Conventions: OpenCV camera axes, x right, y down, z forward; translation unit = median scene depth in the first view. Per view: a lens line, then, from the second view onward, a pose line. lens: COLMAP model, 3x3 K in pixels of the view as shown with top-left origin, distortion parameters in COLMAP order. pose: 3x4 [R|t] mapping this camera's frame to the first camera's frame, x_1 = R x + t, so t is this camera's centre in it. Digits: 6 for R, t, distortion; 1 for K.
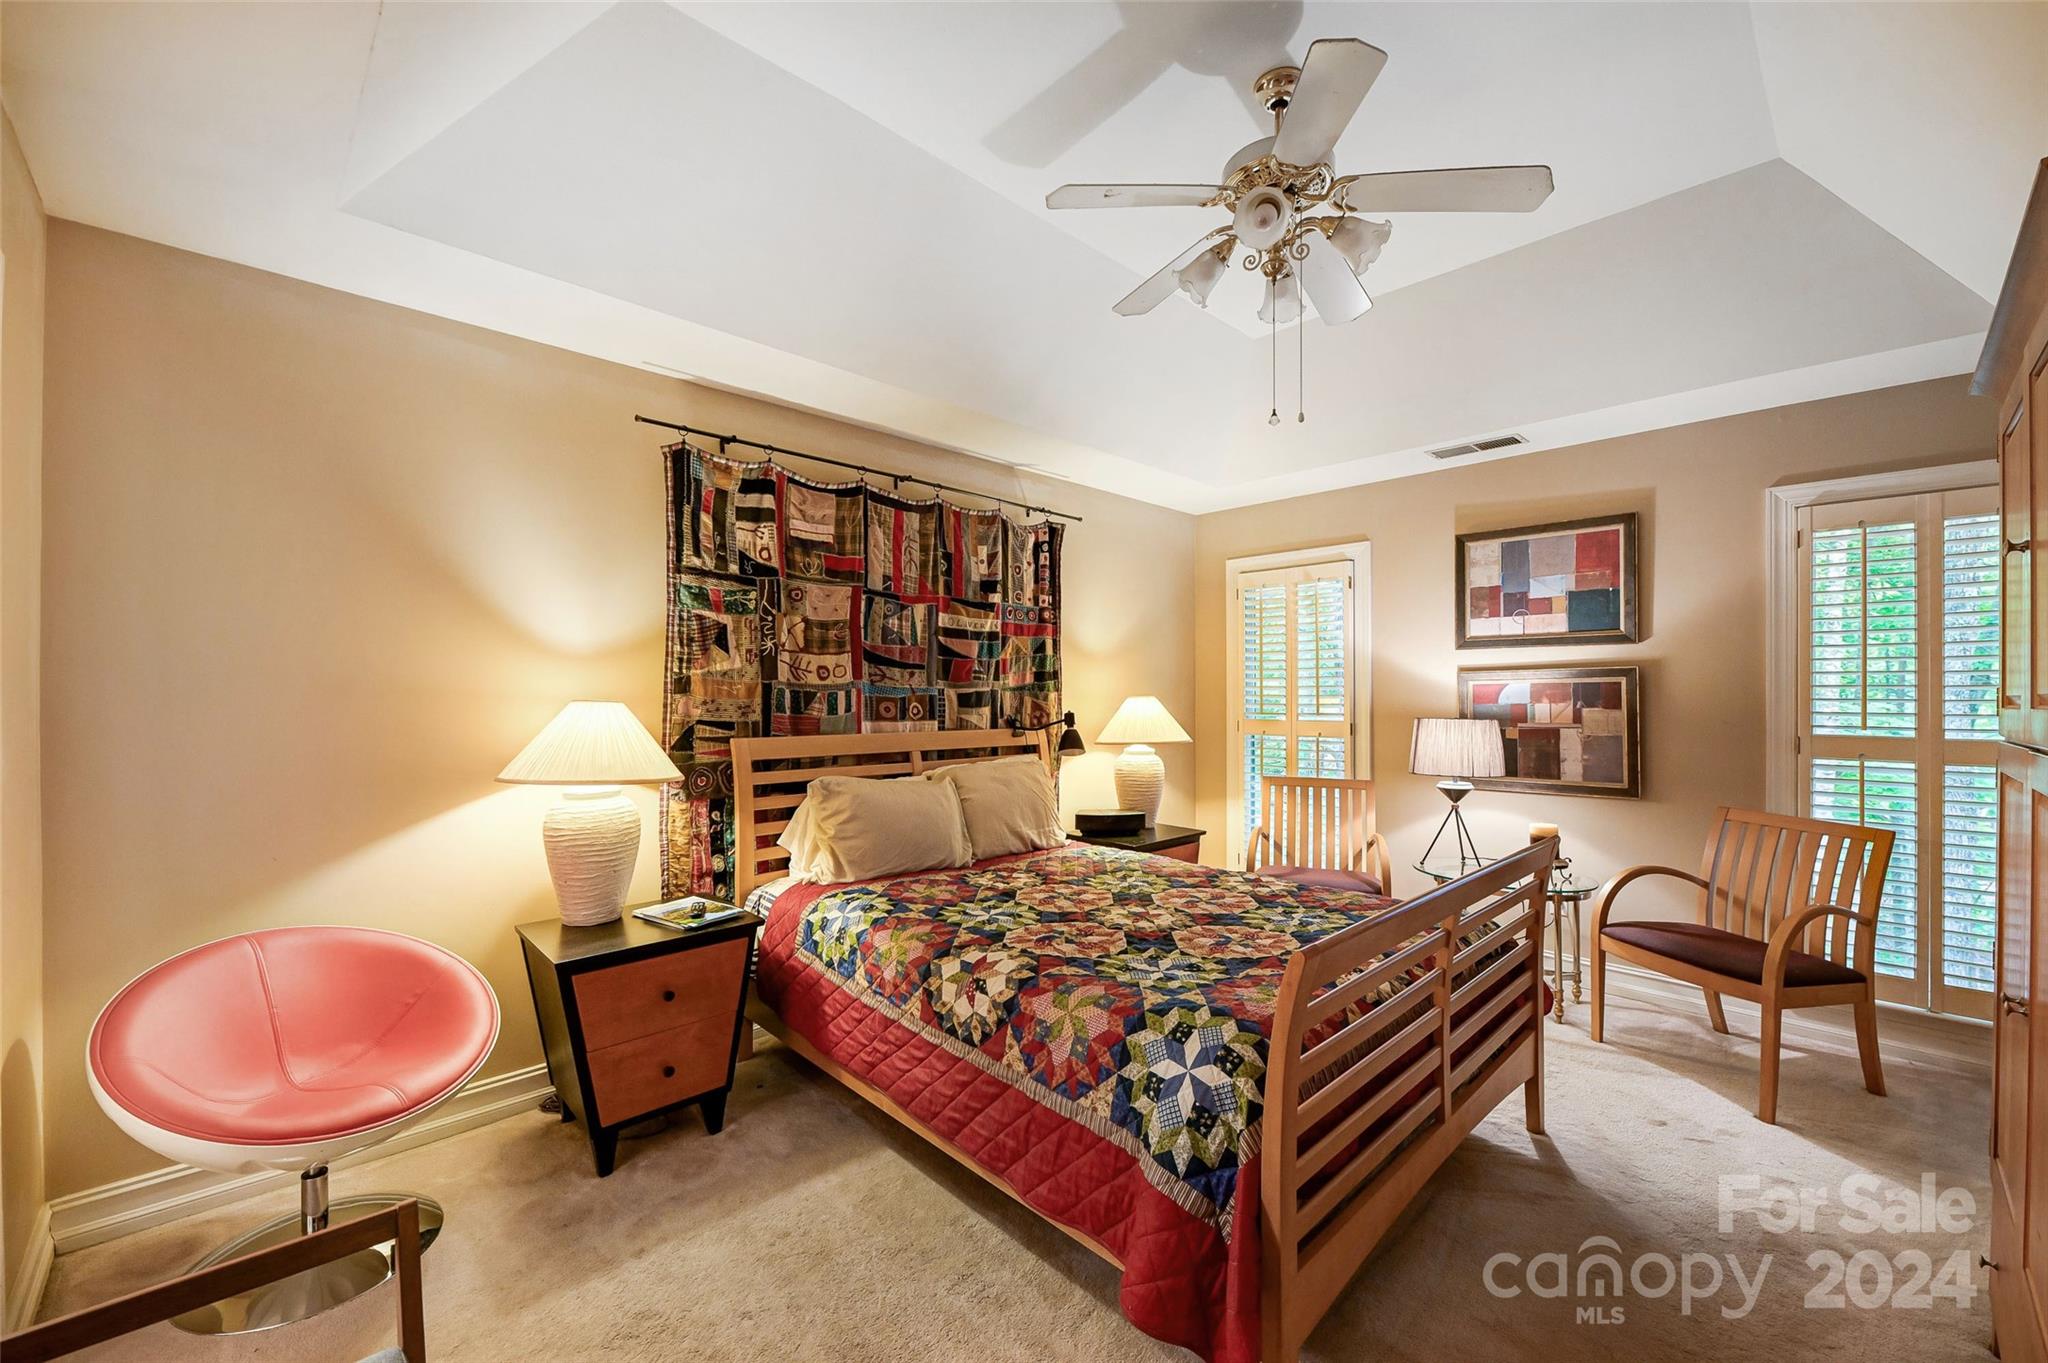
lens RADIAL K [[820.7, 0, 1025.8], [0, 820.7, 689.3], [0, 0, 1]] dist [0.009936, -0.007999]
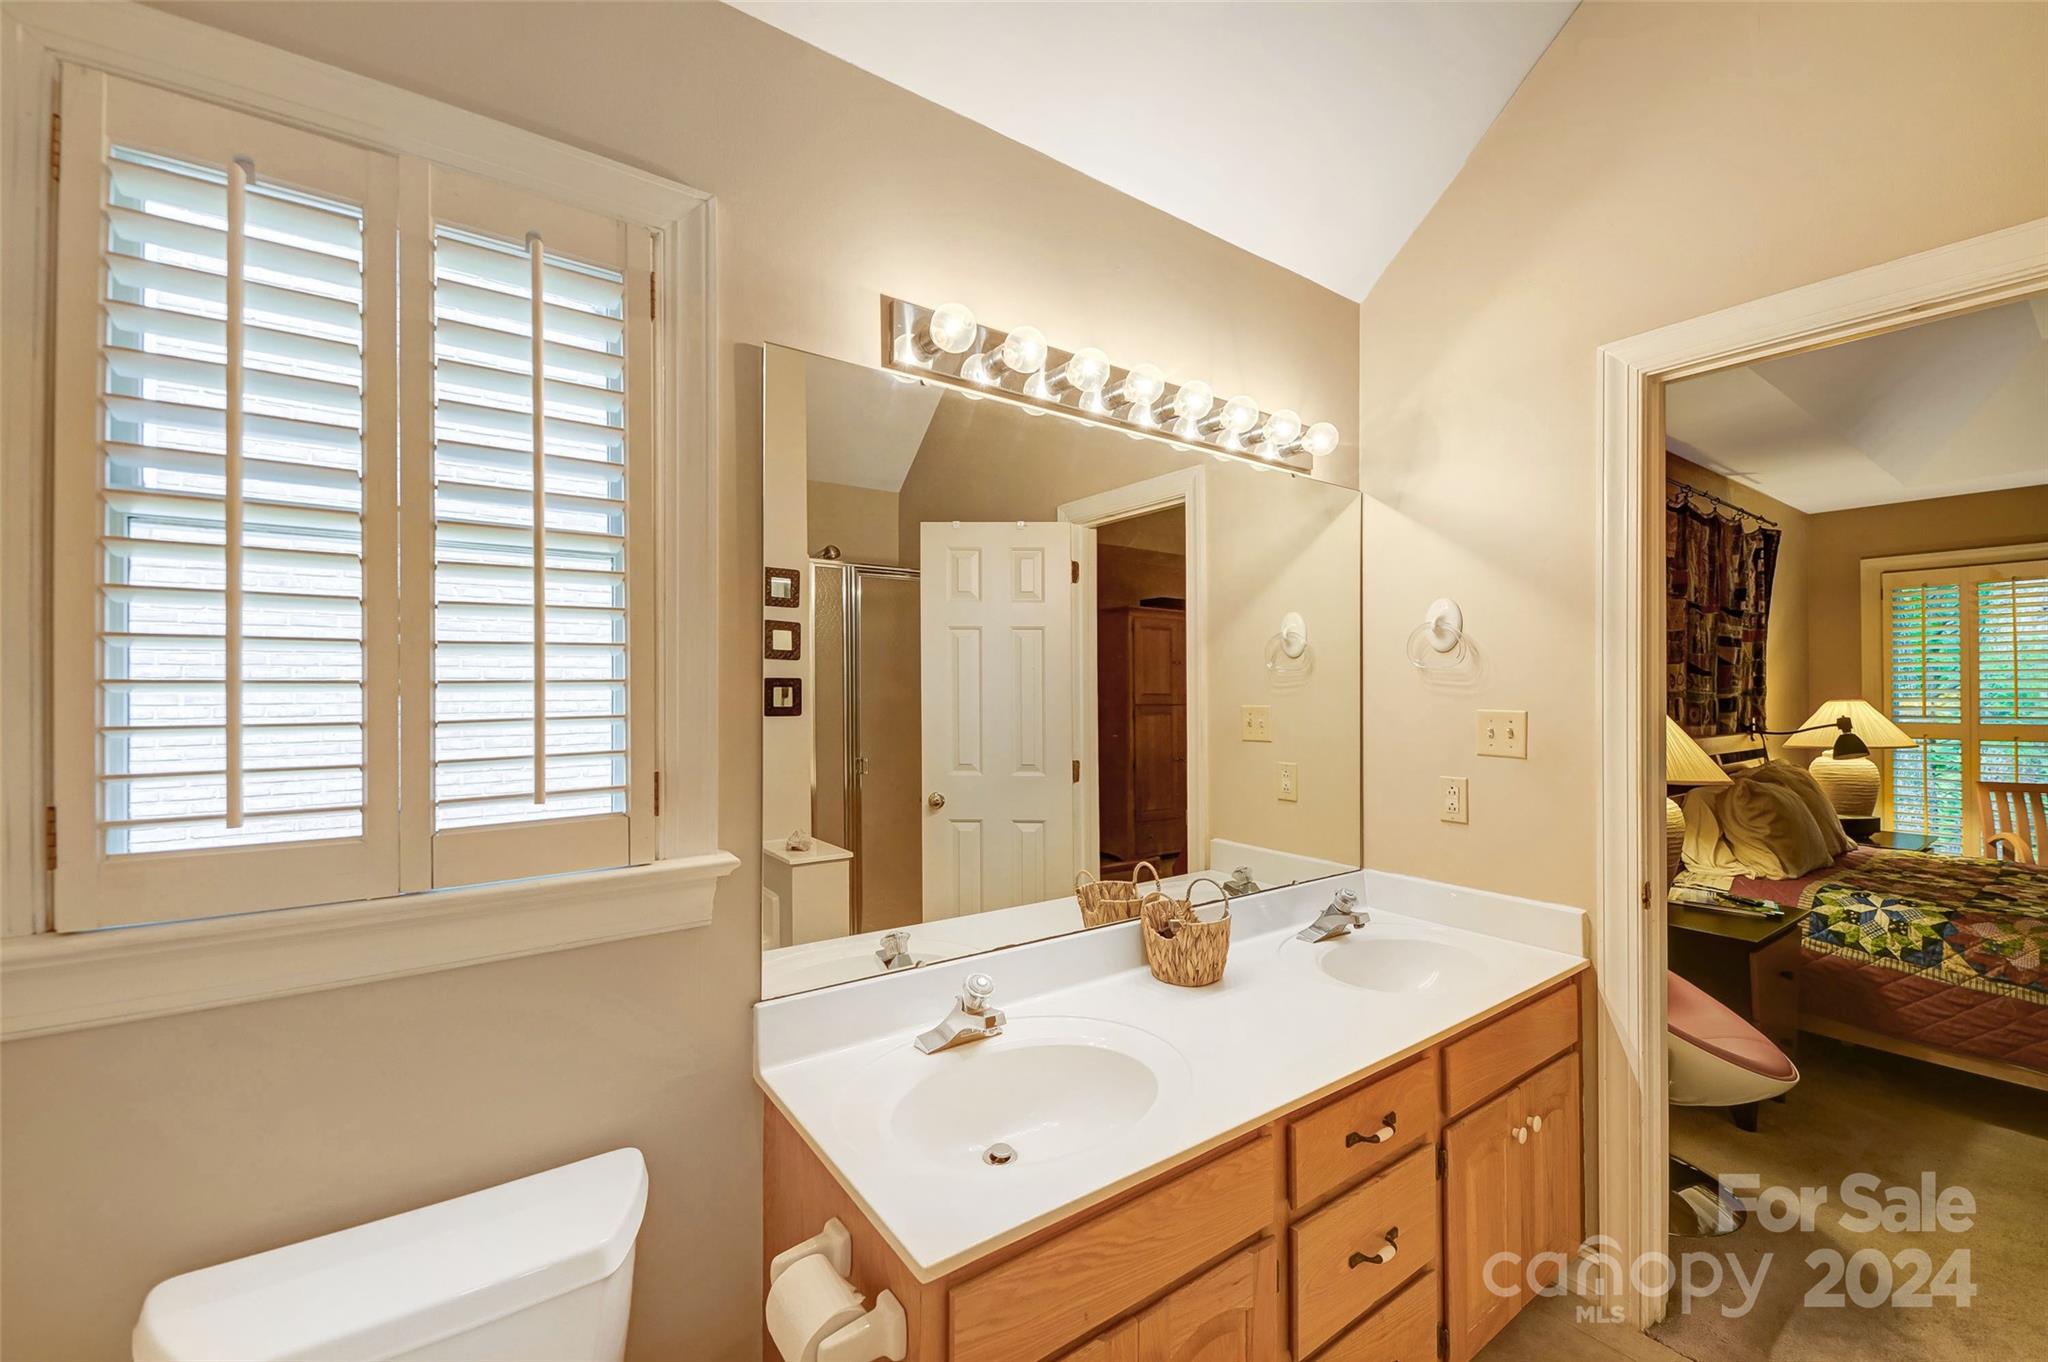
lens RADIAL K [[820.7, 0, 1025.8], [0, 820.7, 688.8], [0, 0, 1]] dist [0.009936, -0.007999]
pose [[0.988067, -0.001096, -0.154019, -0.855606], [0.001187, 0.999999, 0.000503, -0.009595], [0.154019, -0.000680, 0.988068, -0.170228]]
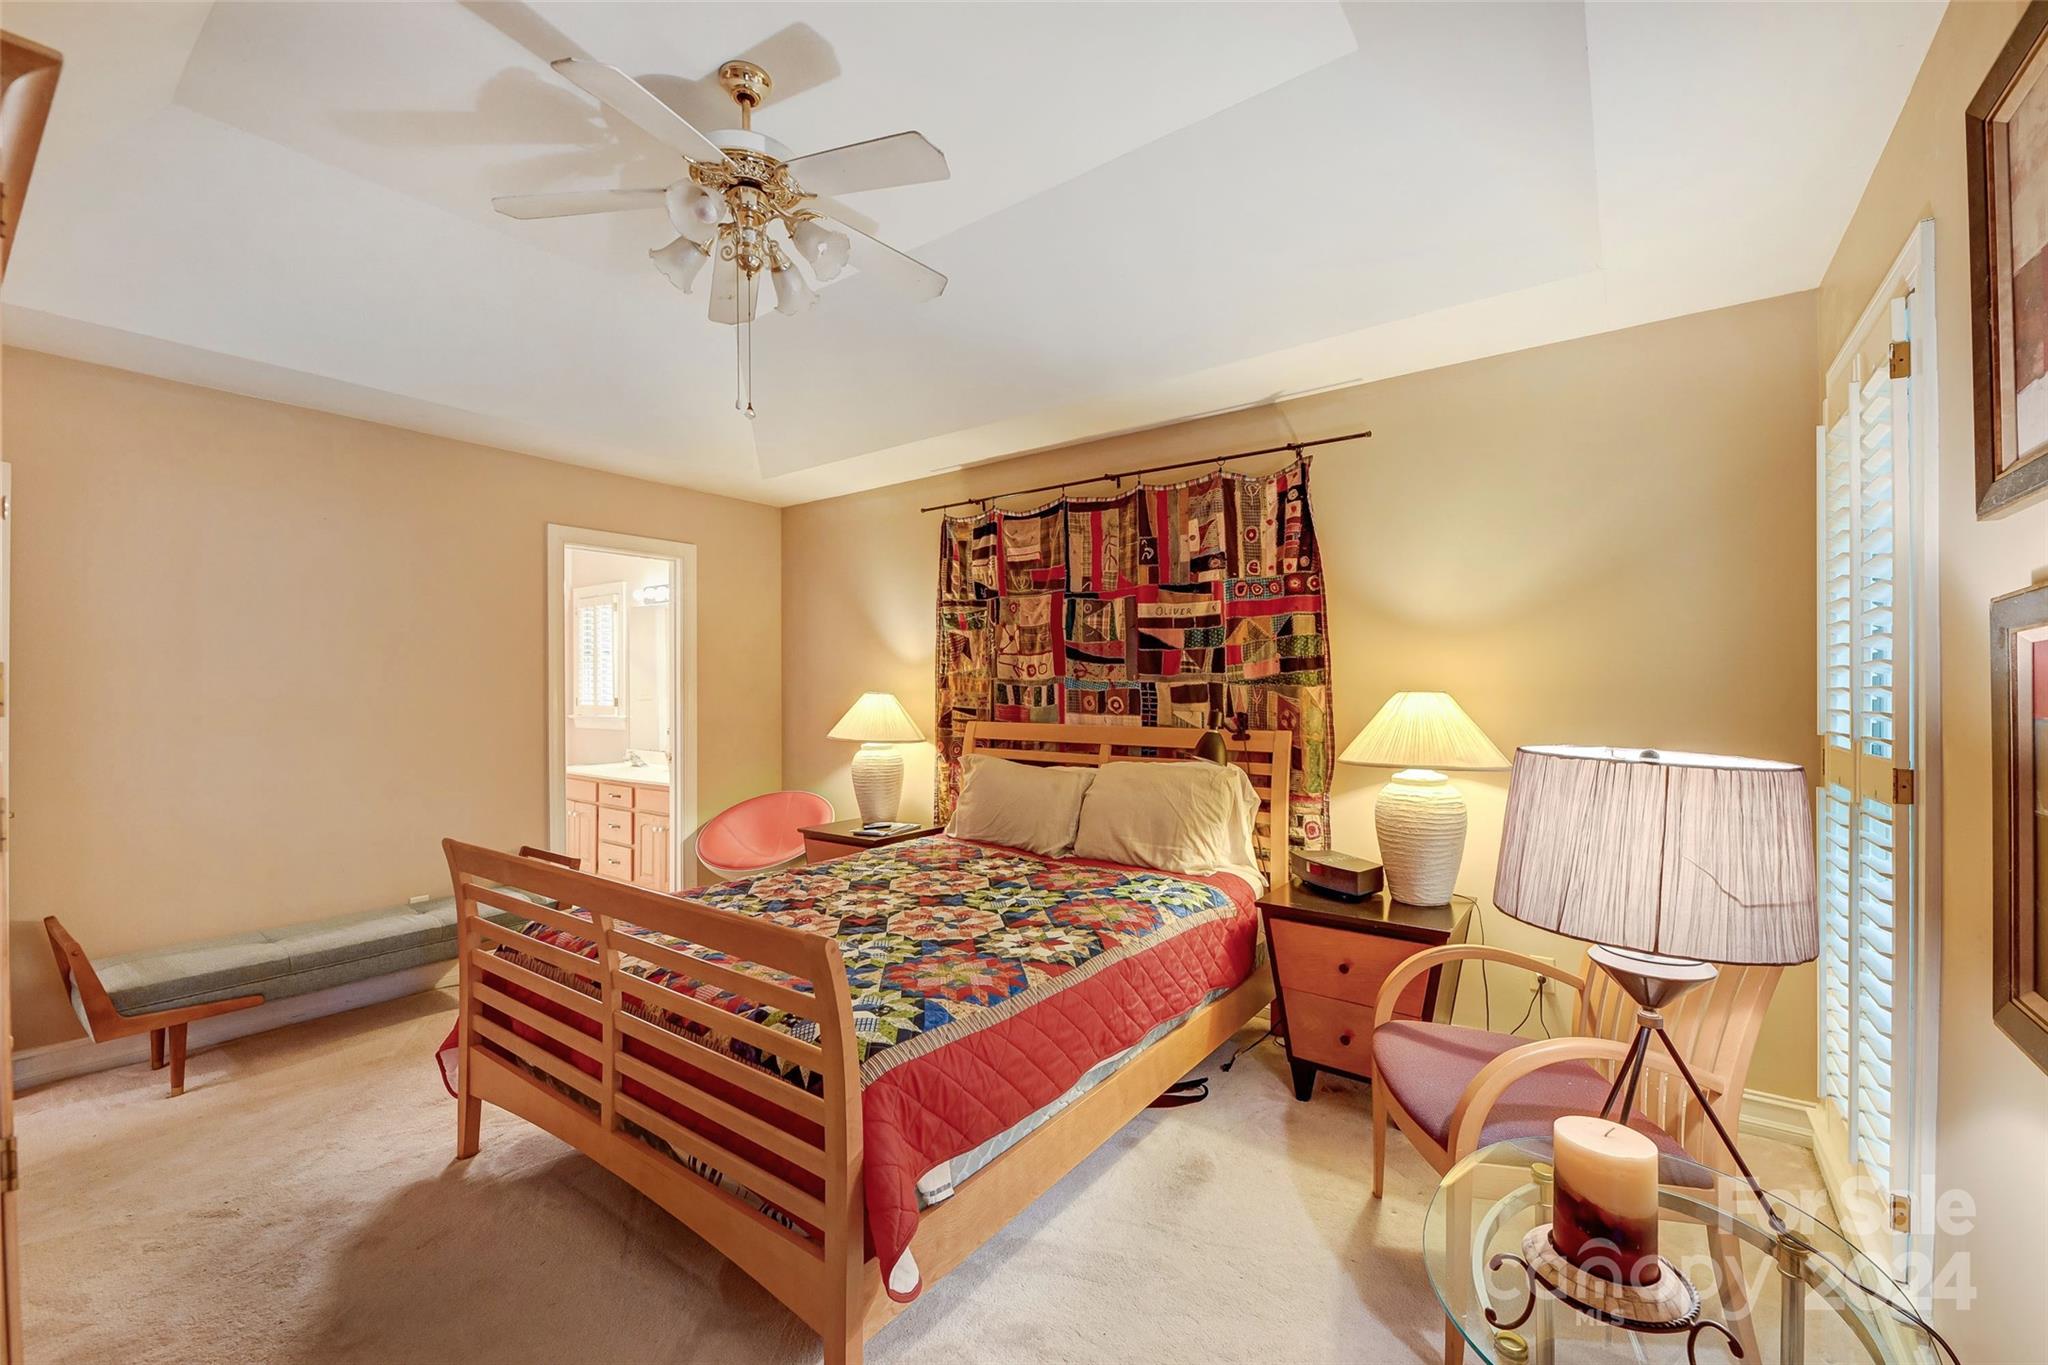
lens RADIAL K [[820.7, 0, 1025.8], [0, 820.7, 690.3], [0, 0, 1]] dist [0.009936, -0.007999]
pose [[0.170010, -0.003056, -0.985438, 0.869952], [0.004334, 0.999988, -0.002353, 0.010521], [0.985433, -0.003871, 0.170022, 0.746939]]
